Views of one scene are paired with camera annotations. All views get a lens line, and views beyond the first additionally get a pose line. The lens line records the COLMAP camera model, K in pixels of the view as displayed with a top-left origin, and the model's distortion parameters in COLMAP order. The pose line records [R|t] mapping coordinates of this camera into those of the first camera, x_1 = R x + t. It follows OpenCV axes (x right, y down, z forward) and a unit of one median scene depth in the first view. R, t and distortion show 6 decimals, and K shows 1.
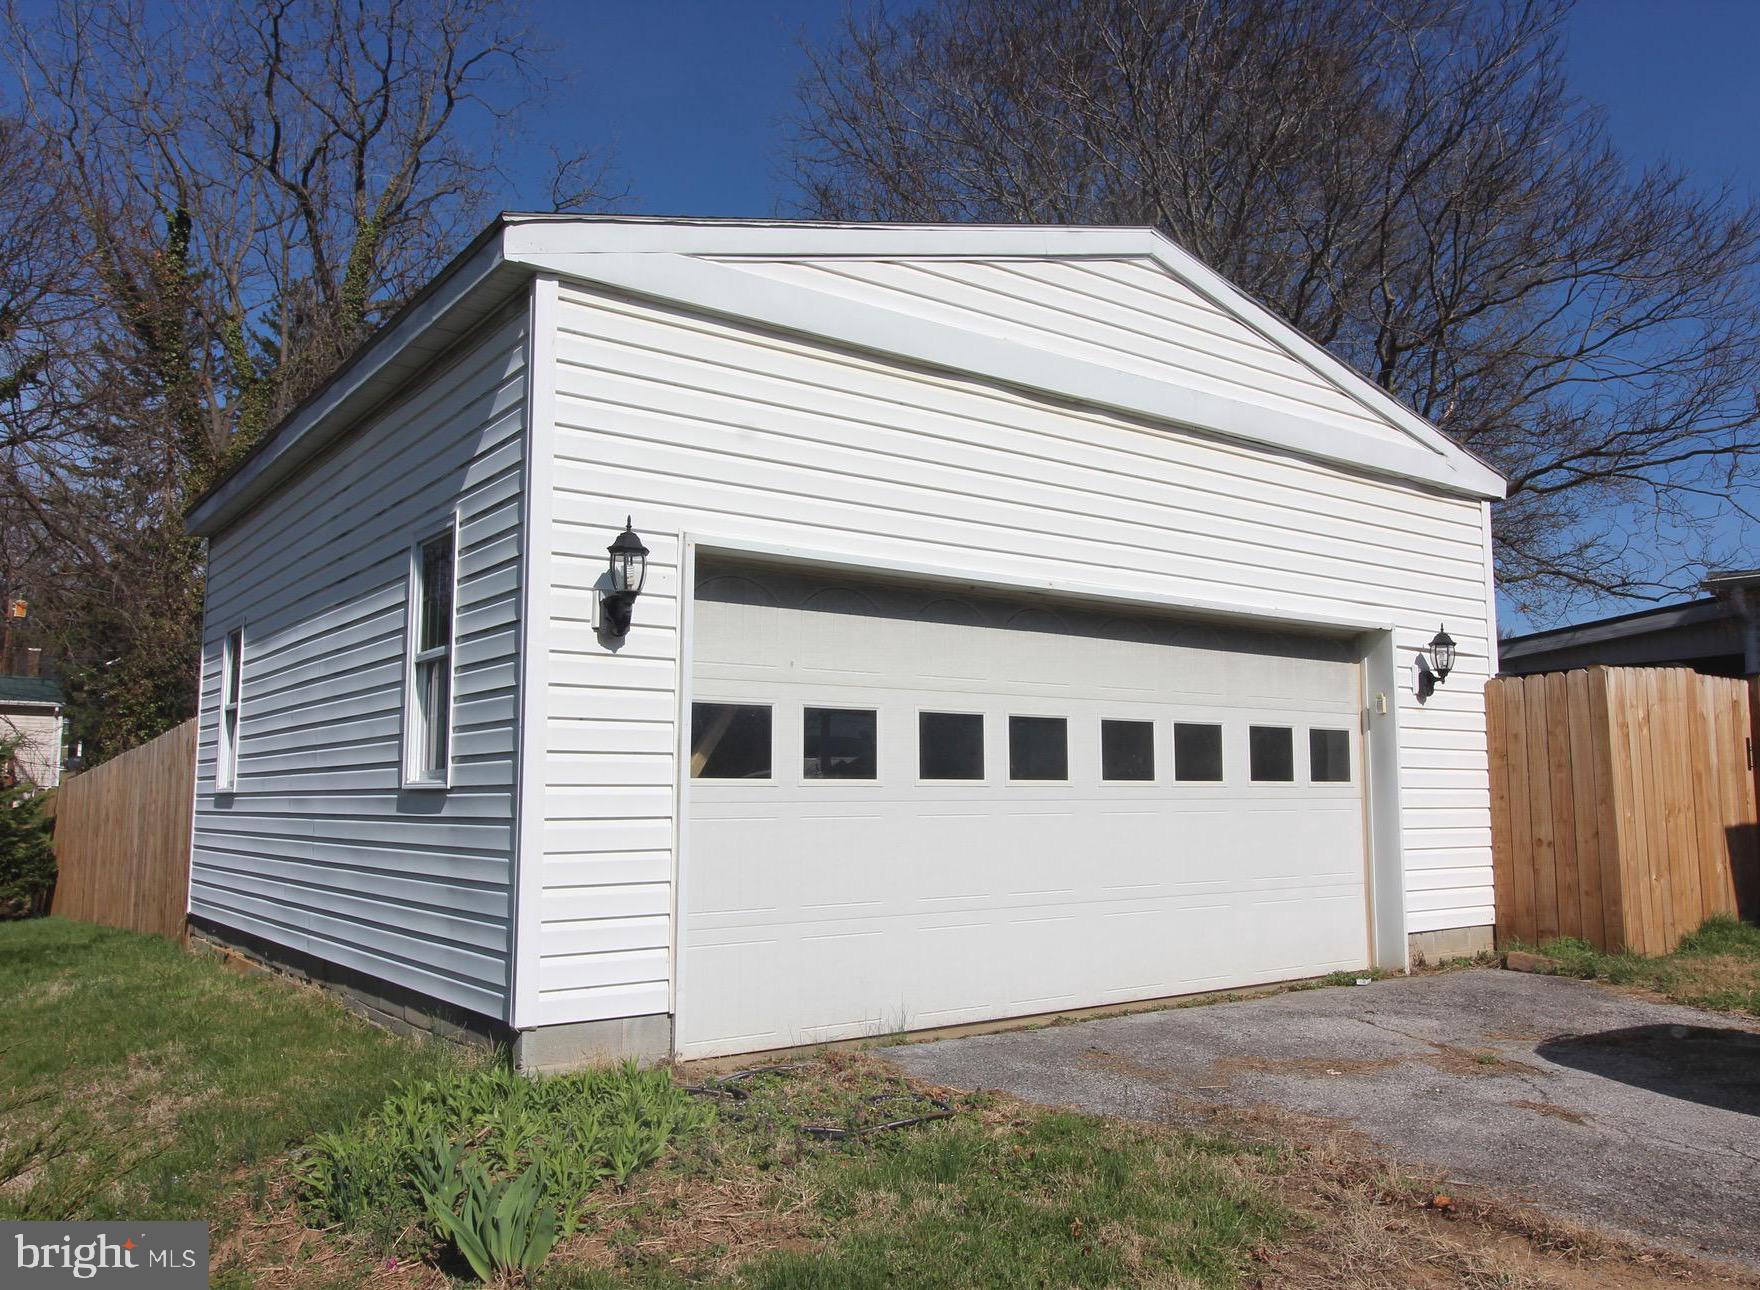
lens RADIAL K [[1383.7, 0, 965.9], [0, 1383.7, 646.8], [0, 0, 1]] dist [0.001306, 0.000321]
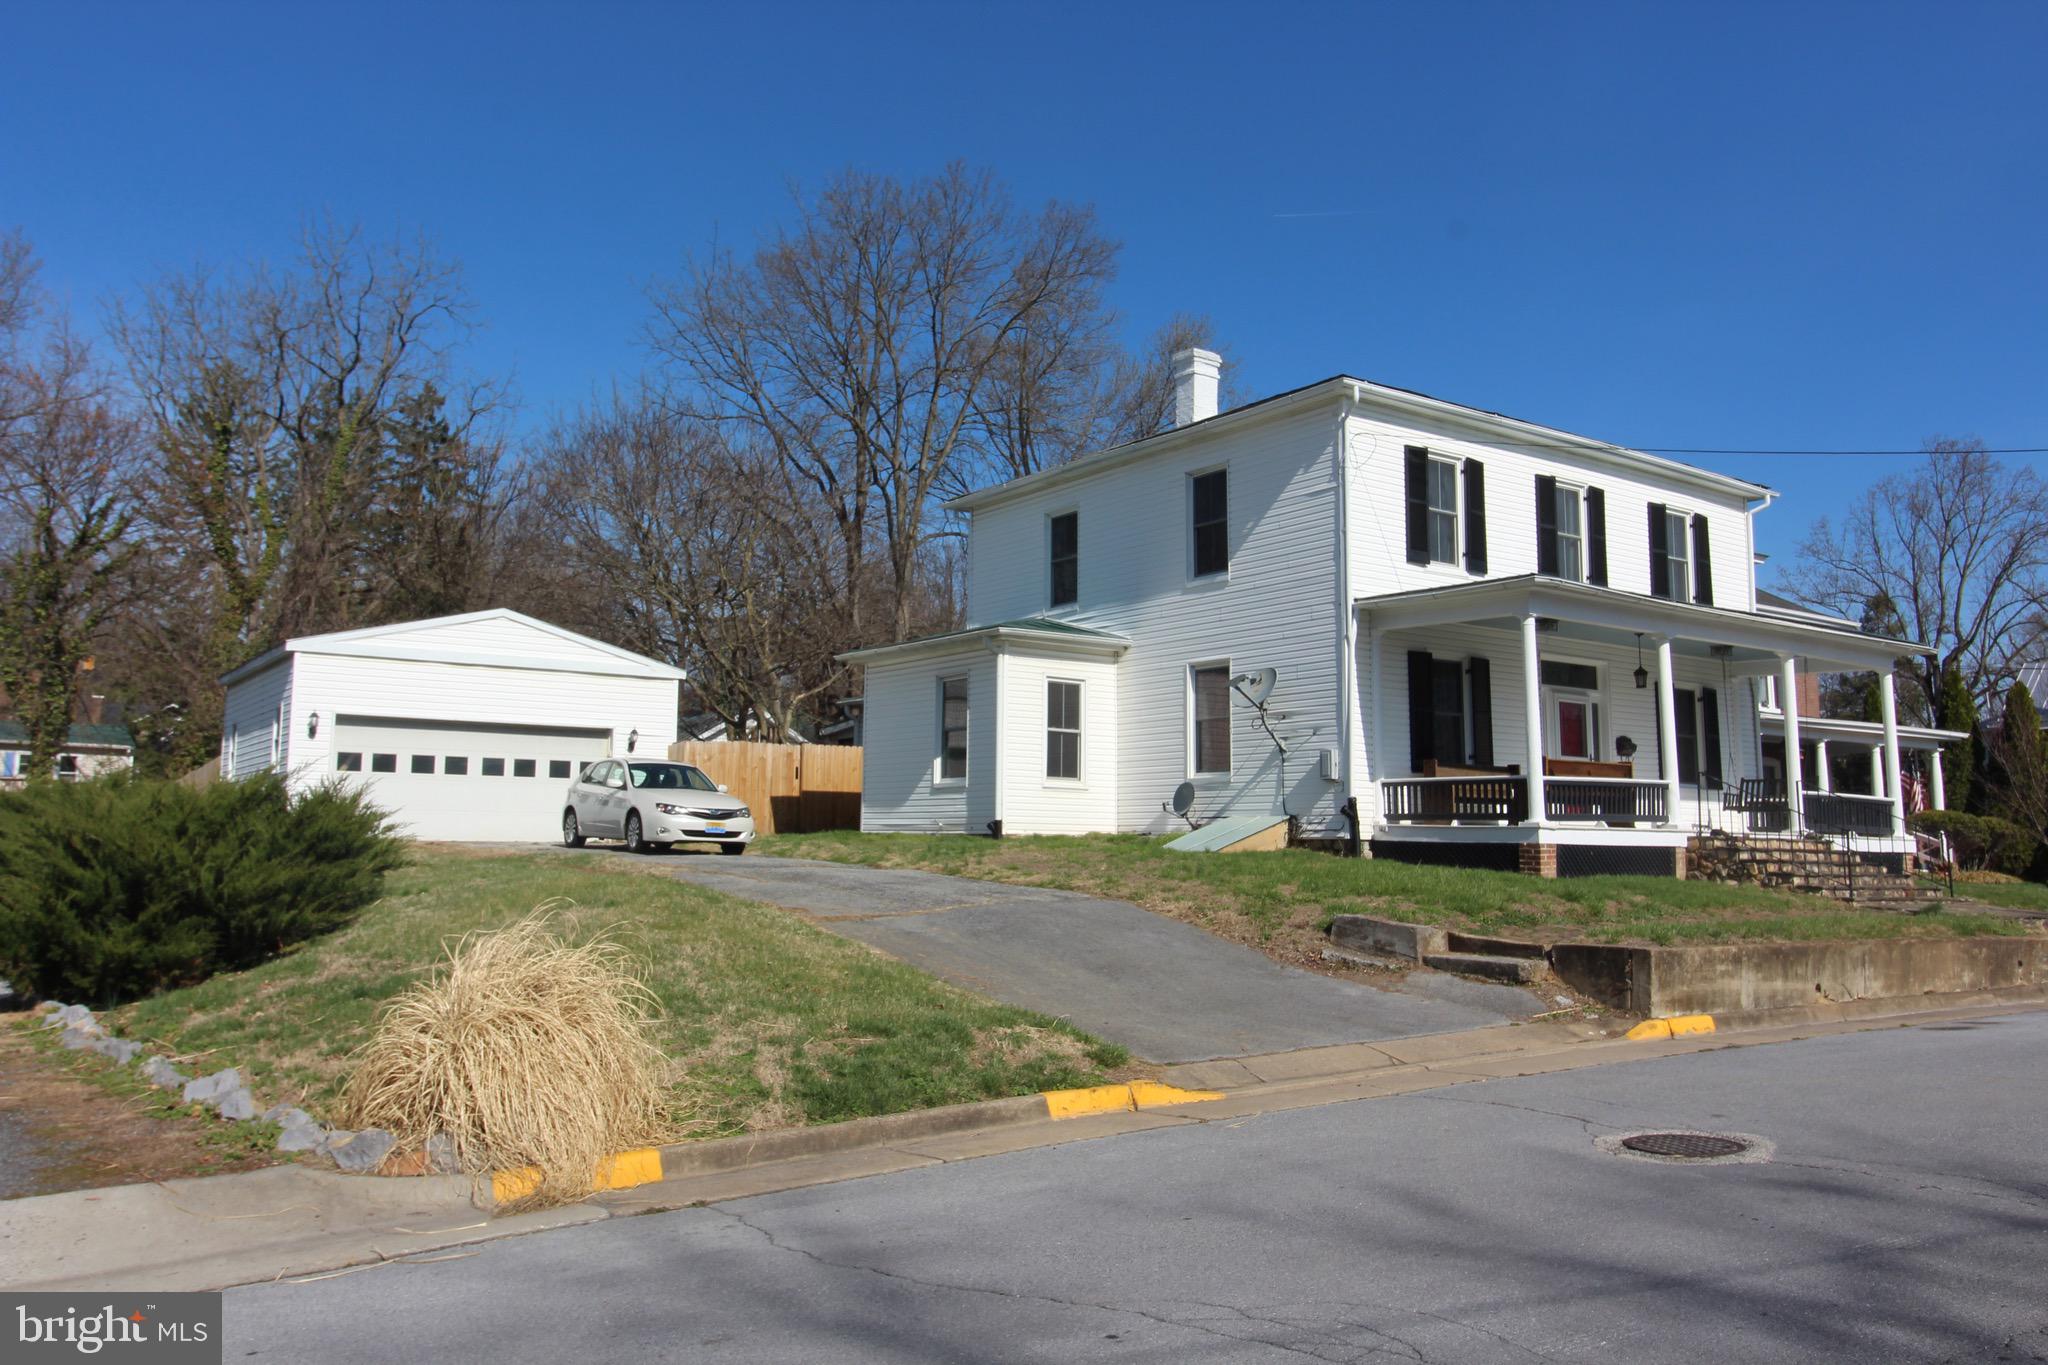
lens RADIAL K [[1605.7, 0, 1026.2], [0, 1605.7, 649.3], [0, 0, 1]] dist [0.011668, -0.000912]
pose [[0.998352, 0.003911, -0.057247, 1.597755], [-0.005184, 0.999742, -0.022104, -0.126721], [0.057146, 0.022364, 0.998115, -2.746902]]
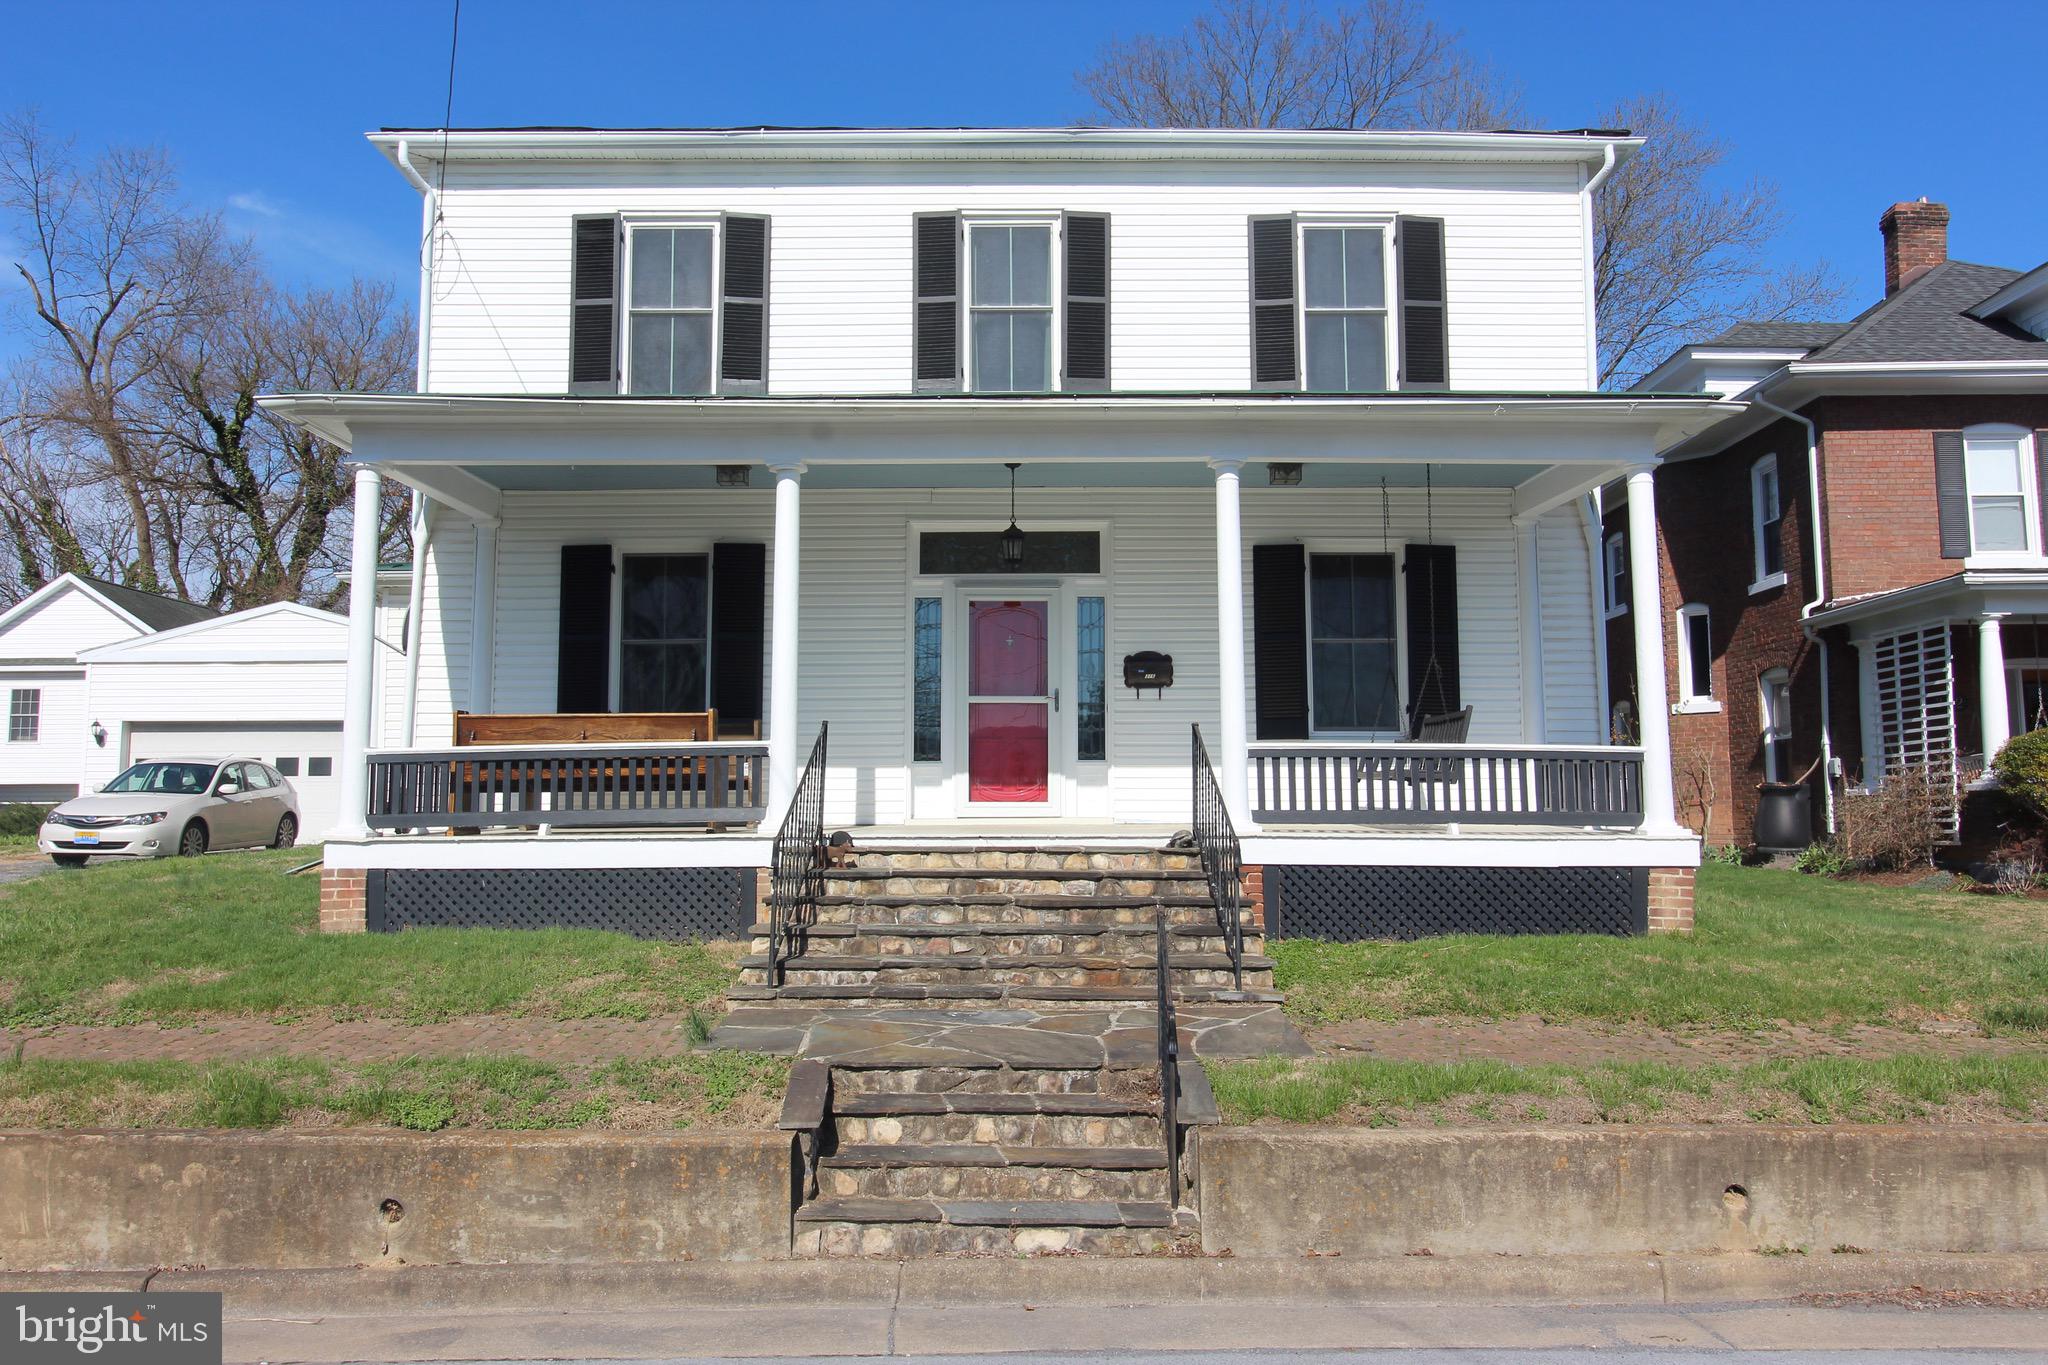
lens RADIAL K [[1605.7, 0, 1026.2], [0, 1605.7, 649.3], [0, 0, 1]] dist [0.011668, -0.000912]
pose [[0.777238, -0.067908, -0.625532, 3.733619], [0.068936, 0.997365, -0.022620, 0.005492], [0.625419, -0.025540, 0.779871, -0.805134]]
